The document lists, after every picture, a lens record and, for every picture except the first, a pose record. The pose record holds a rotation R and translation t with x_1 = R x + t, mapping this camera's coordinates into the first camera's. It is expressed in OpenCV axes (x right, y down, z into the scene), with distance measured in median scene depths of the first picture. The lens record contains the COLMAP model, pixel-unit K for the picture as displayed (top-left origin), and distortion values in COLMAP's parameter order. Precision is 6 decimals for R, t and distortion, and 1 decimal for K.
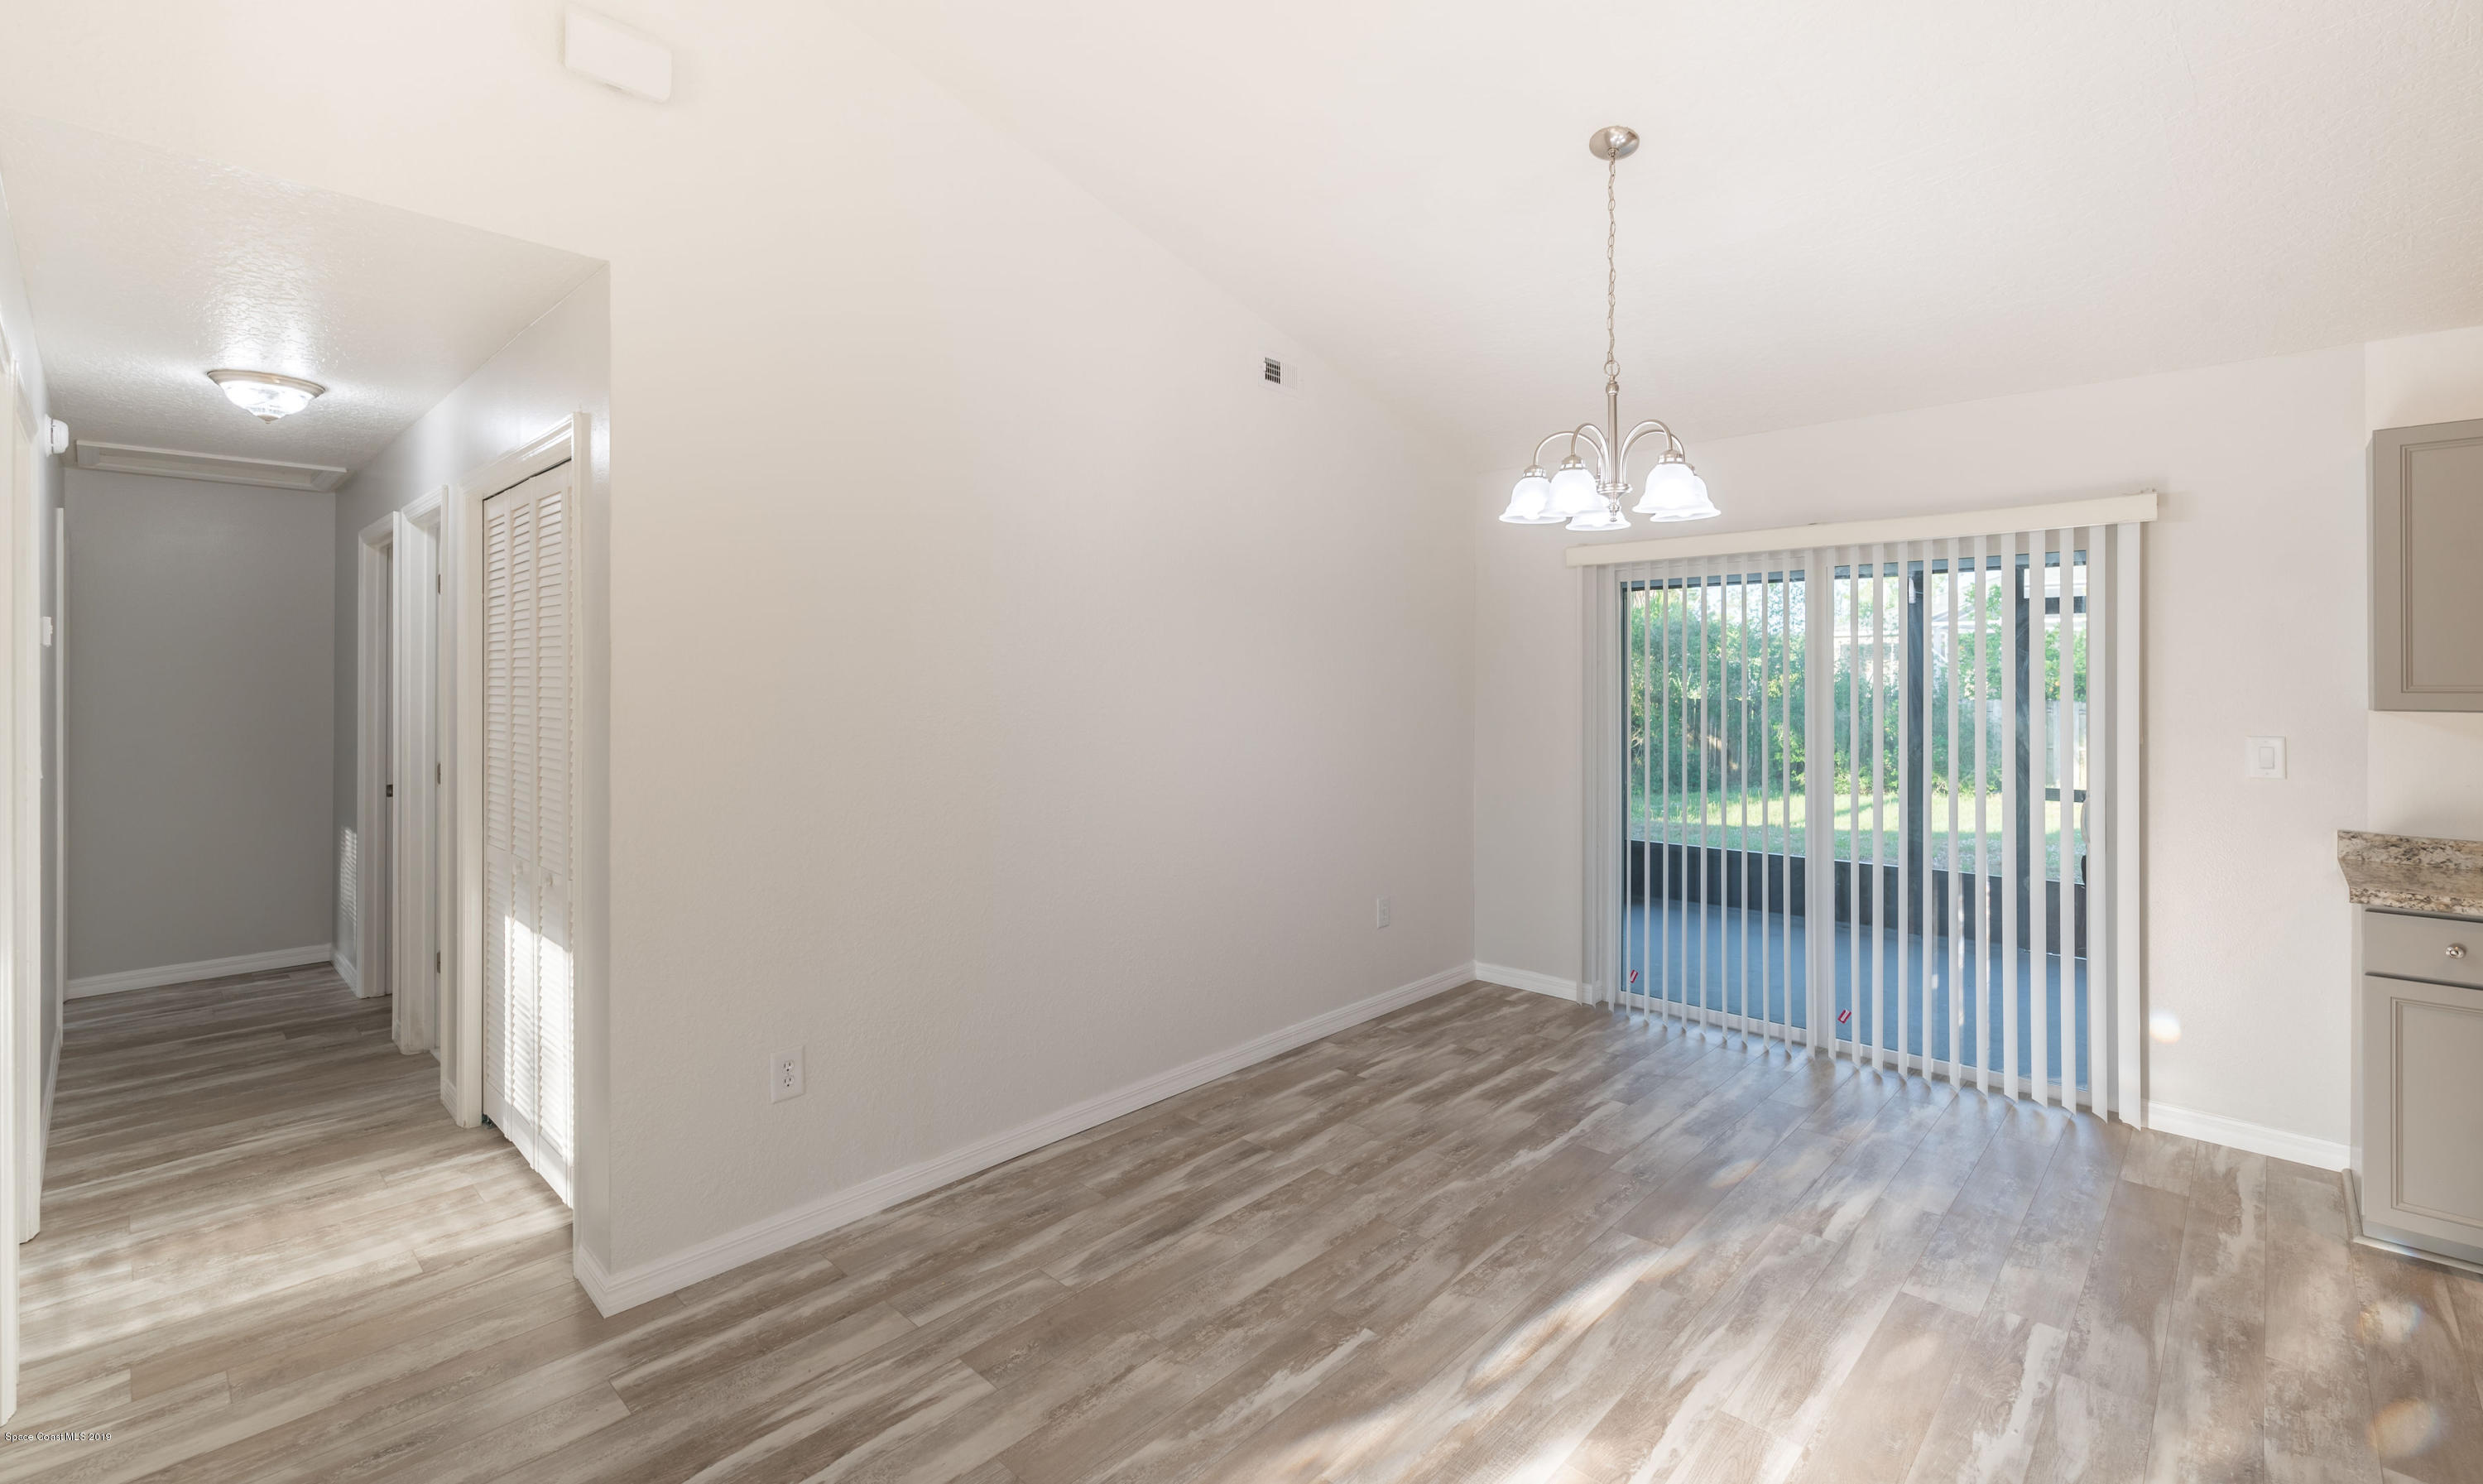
lens RADIAL K [[1073.5, 0, 1245.7], [0, 1073.5, 679.7], [0, 0, 1]] dist [0.001465, 0.000250]
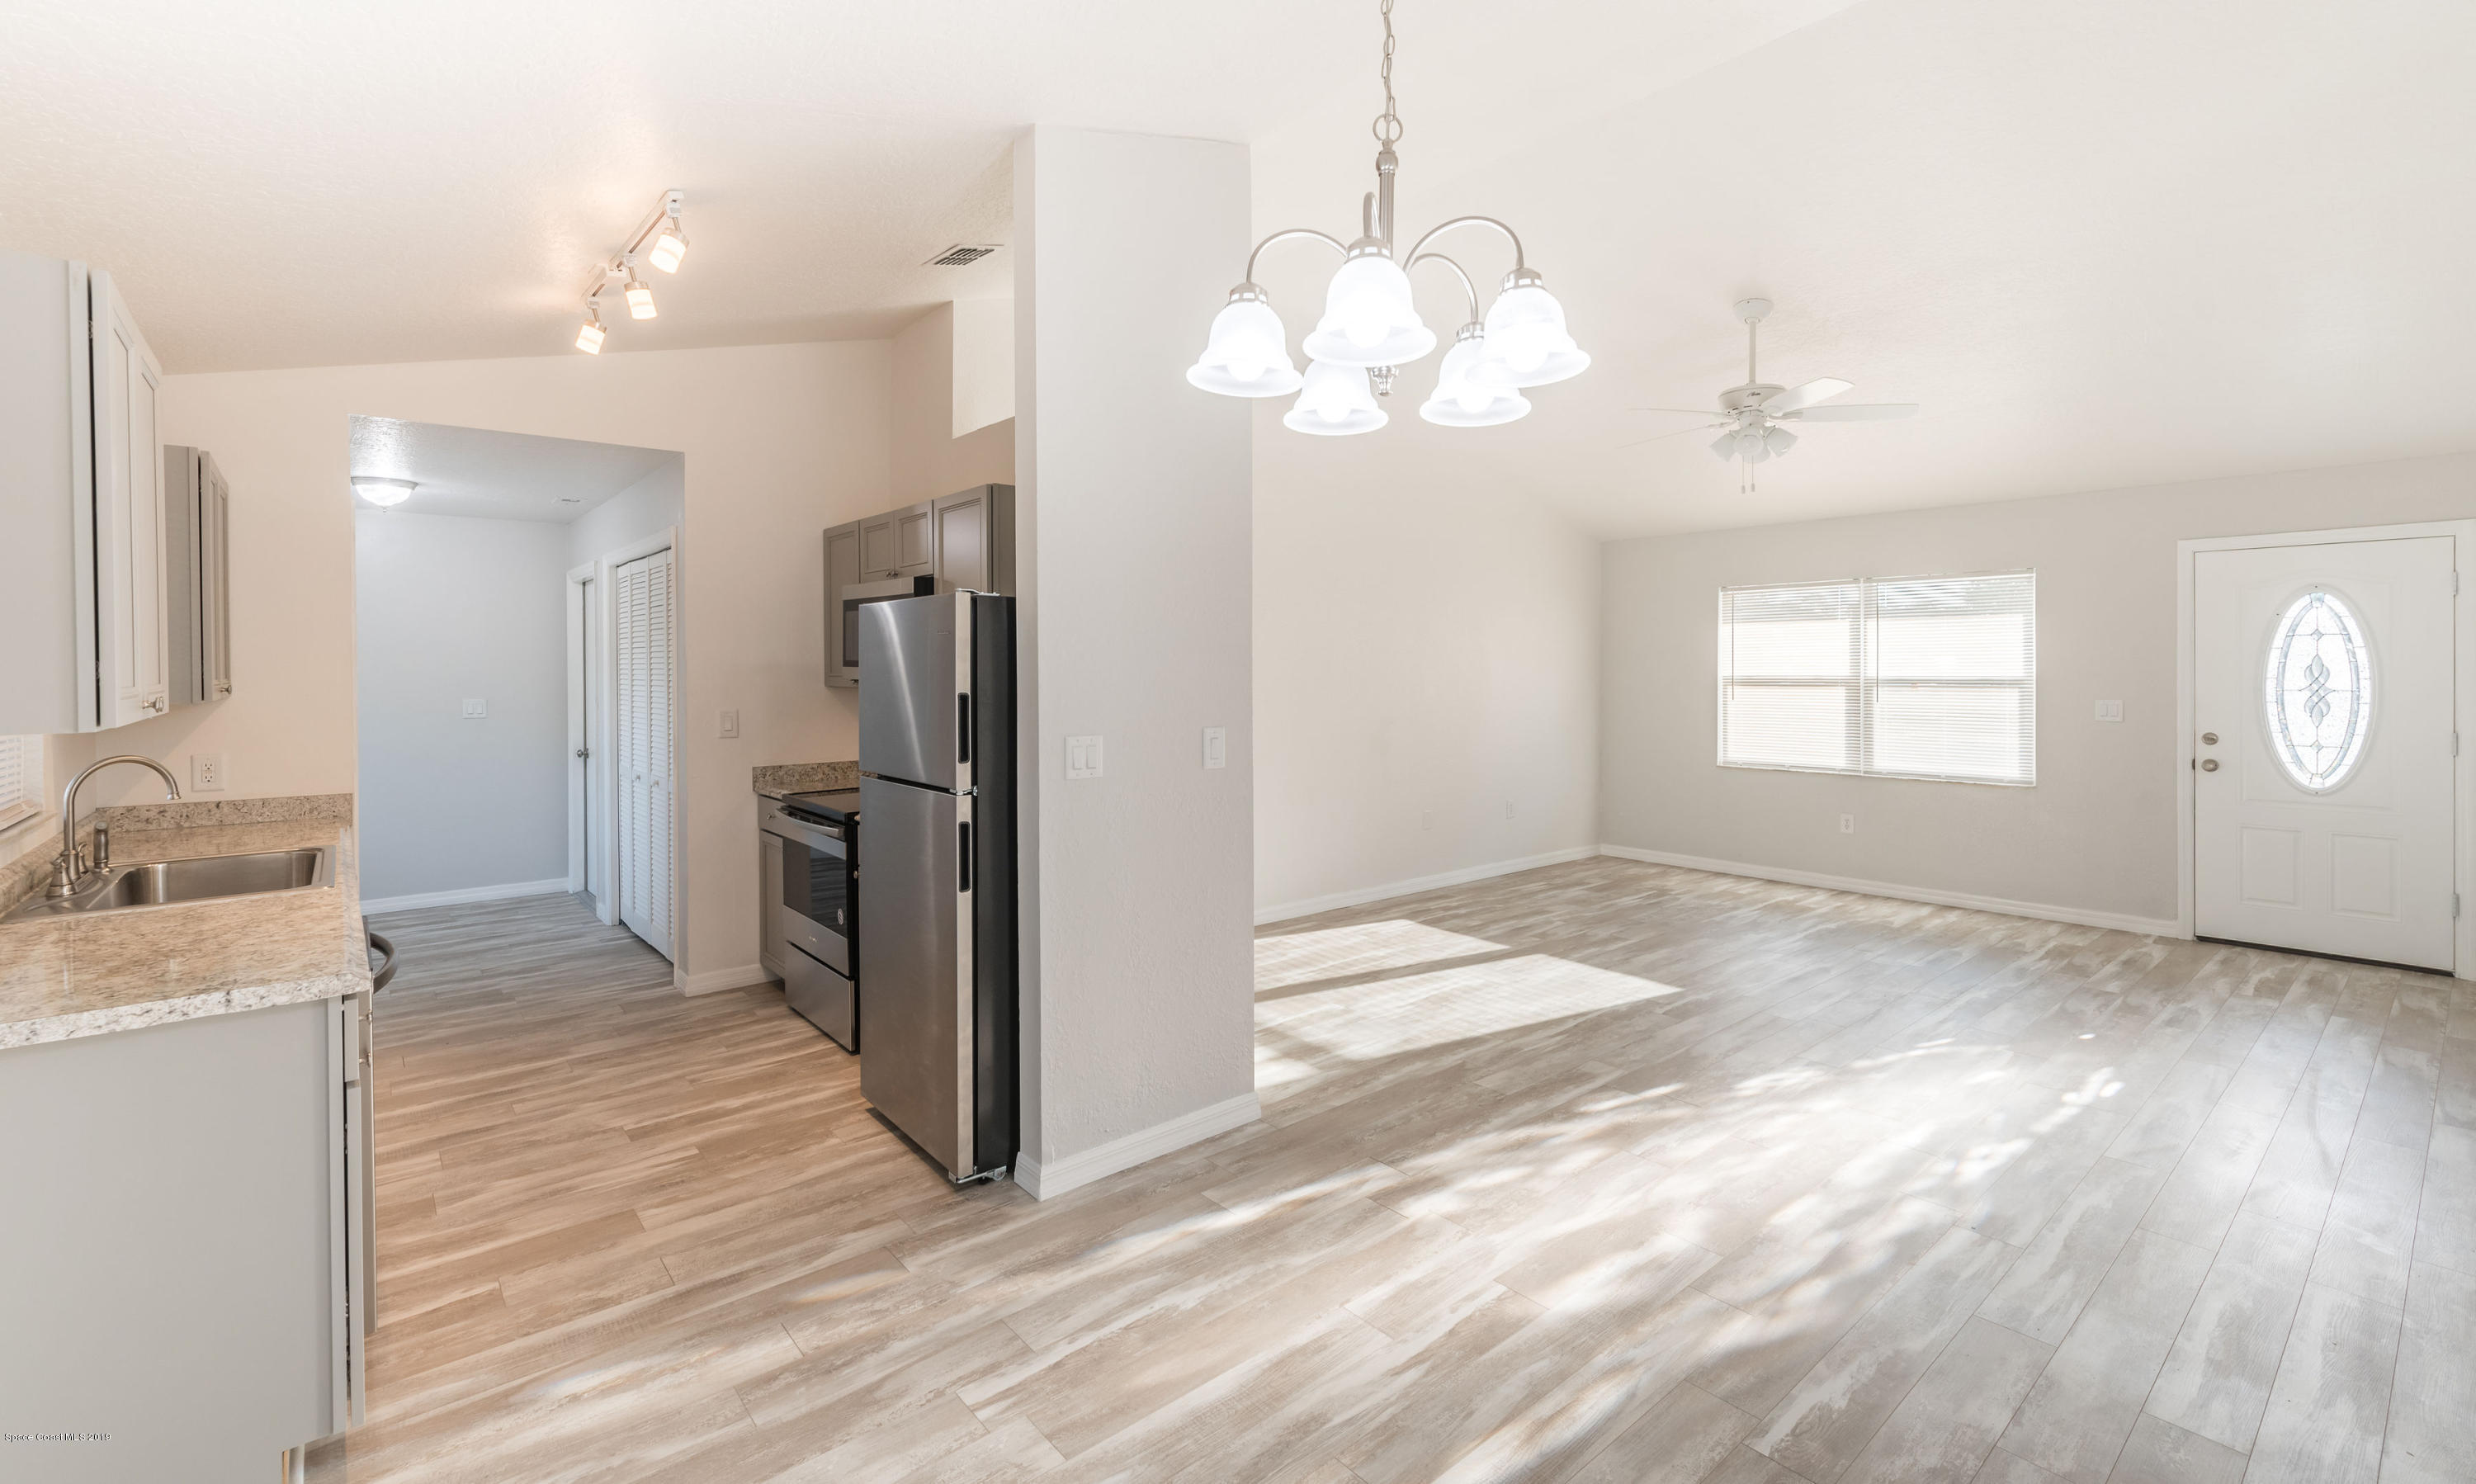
lens RADIAL K [[1070.5, 0, 1241.9], [0, 1070.5, 670.9], [0, 0, 1]] dist [0.001465, 0.000250]
pose [[-0.994282, 0.004887, 0.106673, 0.328097], [0.005529, 0.999968, 0.005716, -0.004390], [-0.106642, 0.006273, -0.994278, 1.444611]]
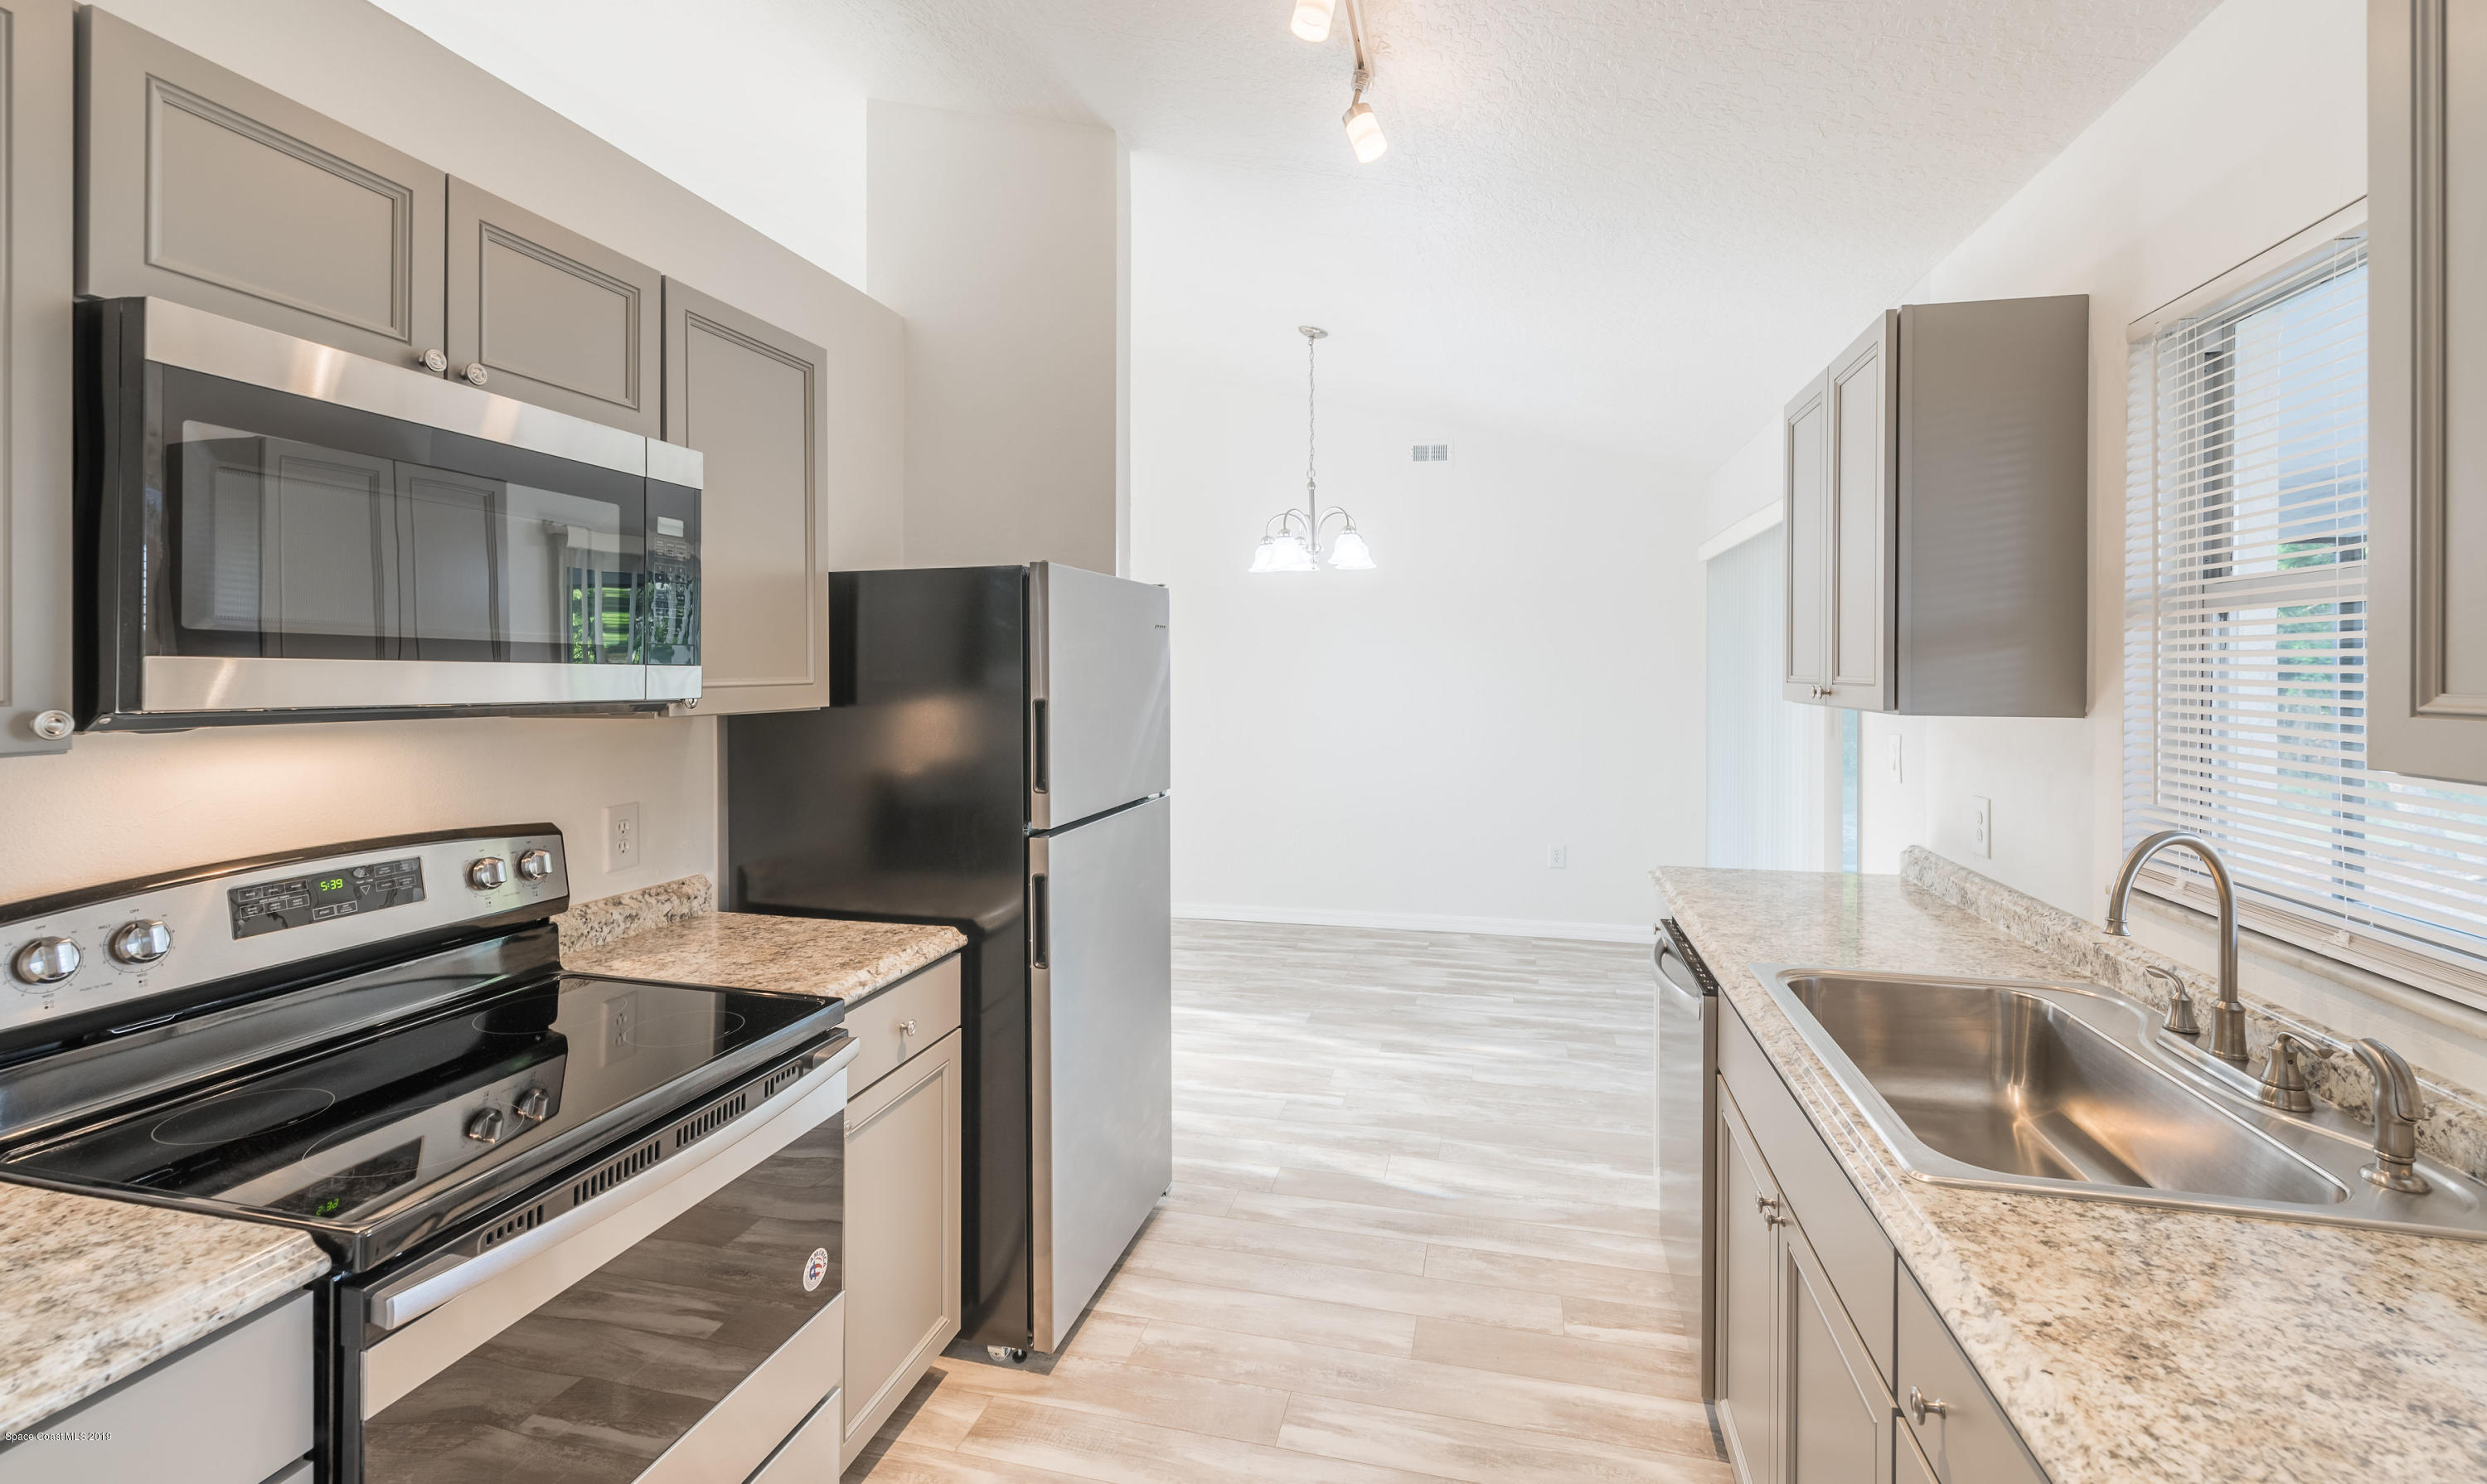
lens RADIAL K [[1068.3, 0, 1250.3], [0, 1068.3, 669.2], [0, 0, 1]] dist [0.000398, -0.001572]
pose [[0.499925, 0.005080, -0.866054, 1.532667], [-0.004670, 0.999984, 0.003169, -0.002948], [0.866056, 0.002460, 0.499941, 0.112414]]
